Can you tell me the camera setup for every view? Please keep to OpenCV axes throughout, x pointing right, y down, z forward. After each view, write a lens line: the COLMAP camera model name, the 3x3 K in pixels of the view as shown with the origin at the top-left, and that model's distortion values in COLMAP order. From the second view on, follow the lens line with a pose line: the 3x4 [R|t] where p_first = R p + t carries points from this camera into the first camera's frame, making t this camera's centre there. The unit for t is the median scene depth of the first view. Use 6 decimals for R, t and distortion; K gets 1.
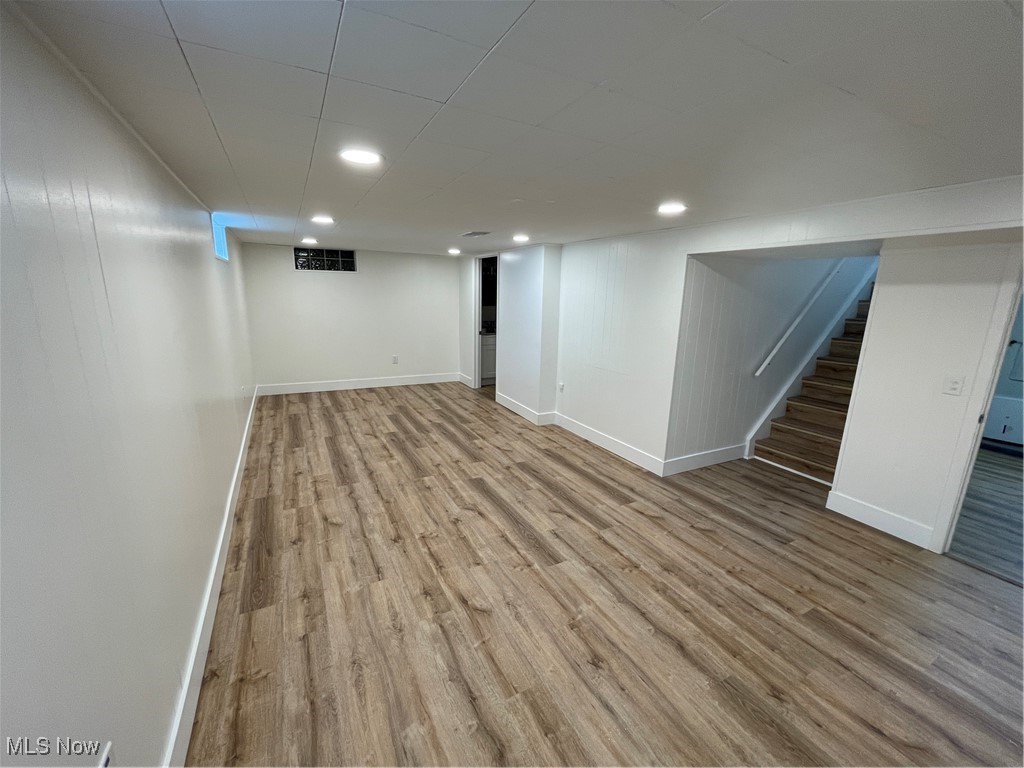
lens RADIAL K [[413.8, 0, 510.3], [0, 413.8, 384.3], [0, 0, 1]] dist [-0.003013, -0.000217]
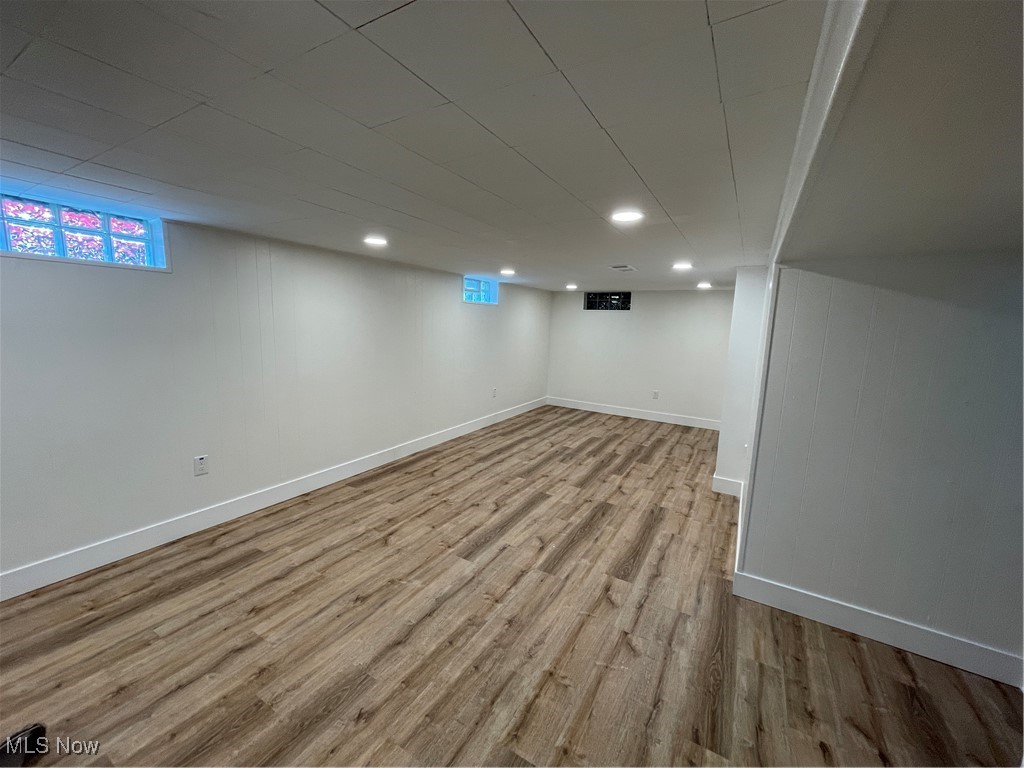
lens RADIAL K [[413.8, 0, 510.3], [0, 413.8, 384.3], [0, 0, 1]] dist [-0.003013, -0.000217]
pose [[0.521890, 0.120380, -0.844476, 0.737666], [-0.209214, 0.977818, 0.010093, -0.039920], [0.826959, 0.171408, 0.535498, 0.304491]]
